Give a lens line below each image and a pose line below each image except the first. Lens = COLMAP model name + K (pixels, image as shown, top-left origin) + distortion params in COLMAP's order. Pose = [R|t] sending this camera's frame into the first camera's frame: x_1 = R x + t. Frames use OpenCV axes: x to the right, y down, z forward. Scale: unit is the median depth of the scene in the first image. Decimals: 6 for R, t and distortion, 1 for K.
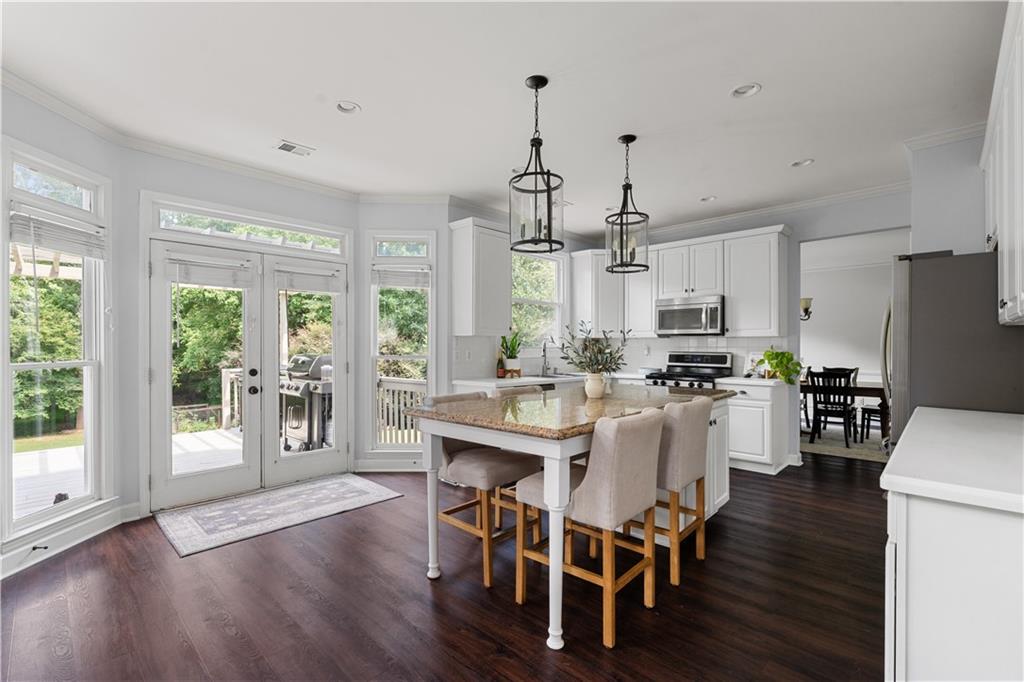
lens RADIAL K [[446.9, 0, 511.8], [0, 446.9, 346.3], [0, 0, 1]] dist [0.001938, 0.000150]
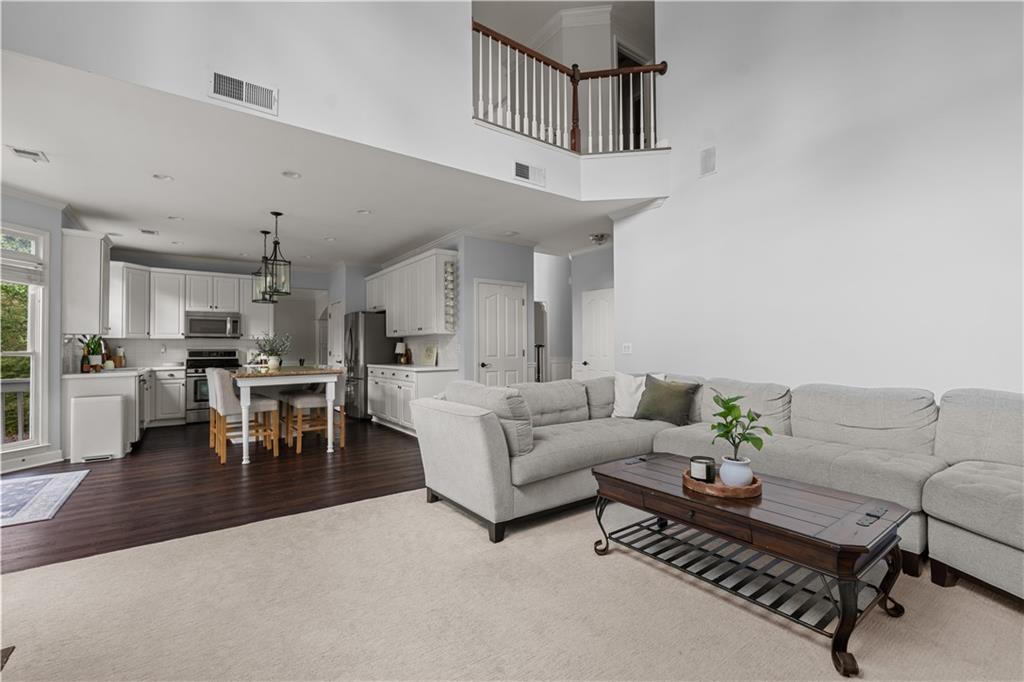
lens RADIAL K [[446.9, 0, 511.9], [0, 446.9, 341.4], [0, 0, 1]] dist [0.001938, 0.000150]
pose [[0.159207, 0.015138, 0.987129, -0.931211], [0.003003, 0.999870, -0.015817, 0.014148], [-0.987241, 0.005483, 0.159141, -0.209046]]
